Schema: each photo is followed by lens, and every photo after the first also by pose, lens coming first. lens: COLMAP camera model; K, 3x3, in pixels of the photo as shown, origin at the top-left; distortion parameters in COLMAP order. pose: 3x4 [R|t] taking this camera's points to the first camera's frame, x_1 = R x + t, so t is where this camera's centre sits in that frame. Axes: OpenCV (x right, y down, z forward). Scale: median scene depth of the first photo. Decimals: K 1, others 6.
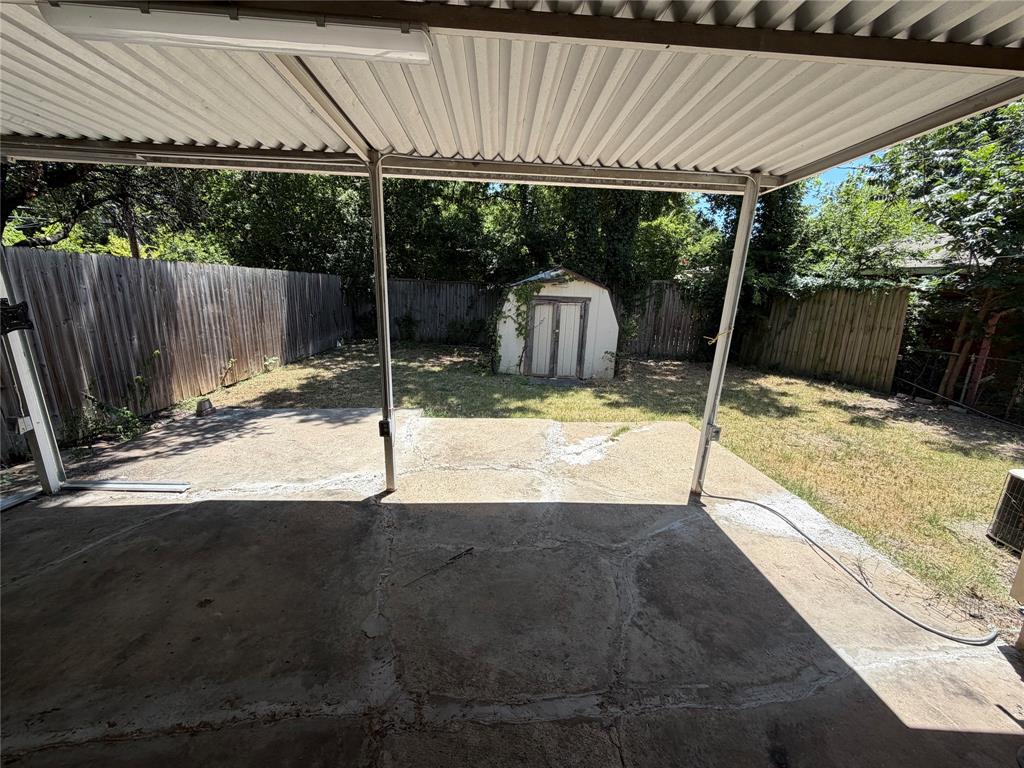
lens RADIAL K [[411.9, 0, 512.0], [0, 411.9, 384.0], [0, 0, 1]] dist [0.000675, 0.000071]
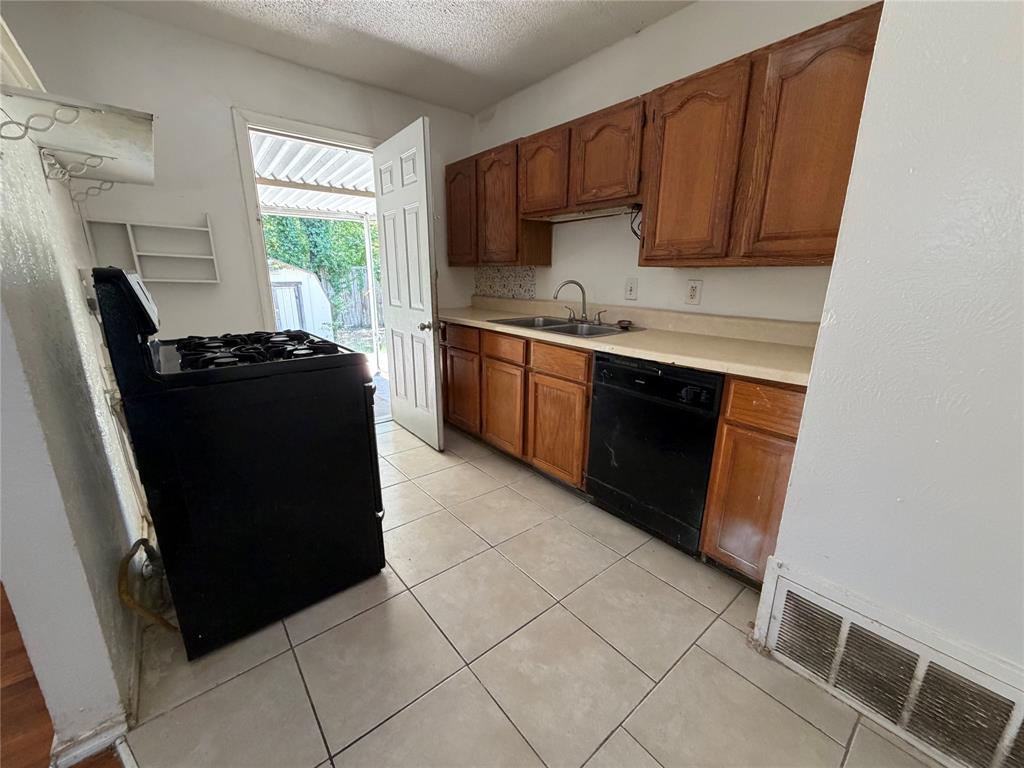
lens RADIAL K [[411.9, 0, 512.0], [0, 411.9, 384.0], [0, 0, 1]] dist [0.000675, 0.000071]
pose [[0.798723, -0.189961, 0.570925, -0.069256], [0.175105, 0.981172, 0.081488, 0.102559], [-0.575655, 0.034886, 0.816948, -0.368777]]
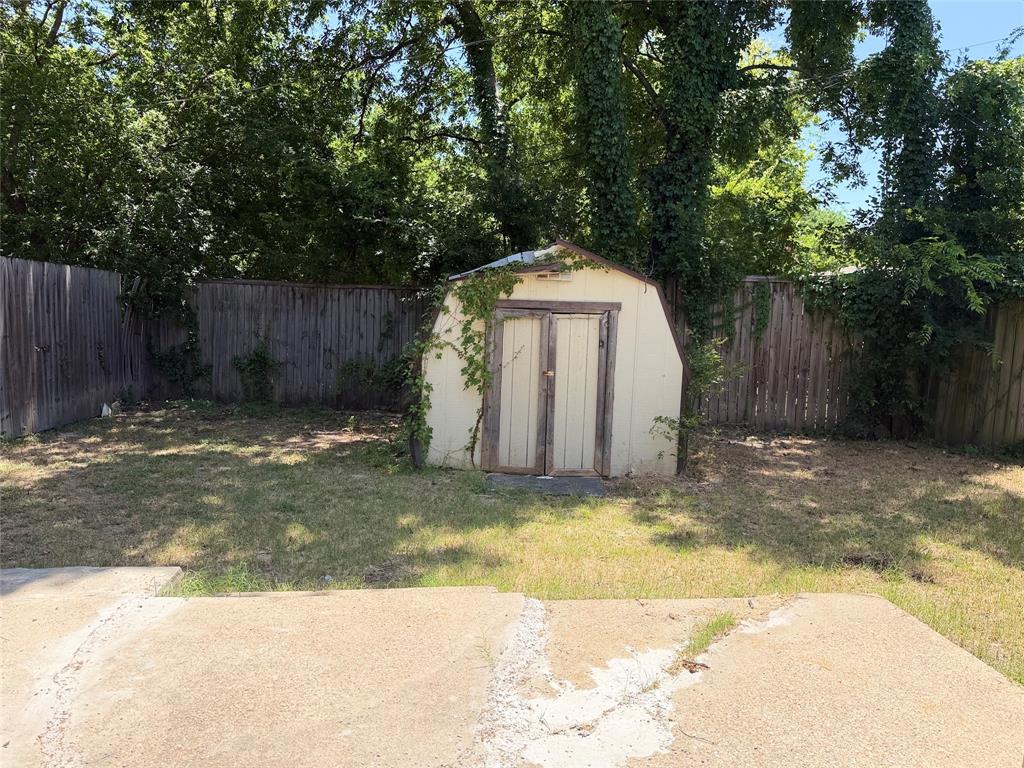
lens RADIAL K [[707.4, 0, 512.0], [0, 707.4, 384.0], [0, 0, 1]] dist [0.137459, -0.210832]
pose [[0.999674, -0.007547, 0.024388, 0.044903], [0.010841, 0.990391, -0.137869, -0.007276], [-0.023113, 0.138088, 0.990150, 0.203251]]
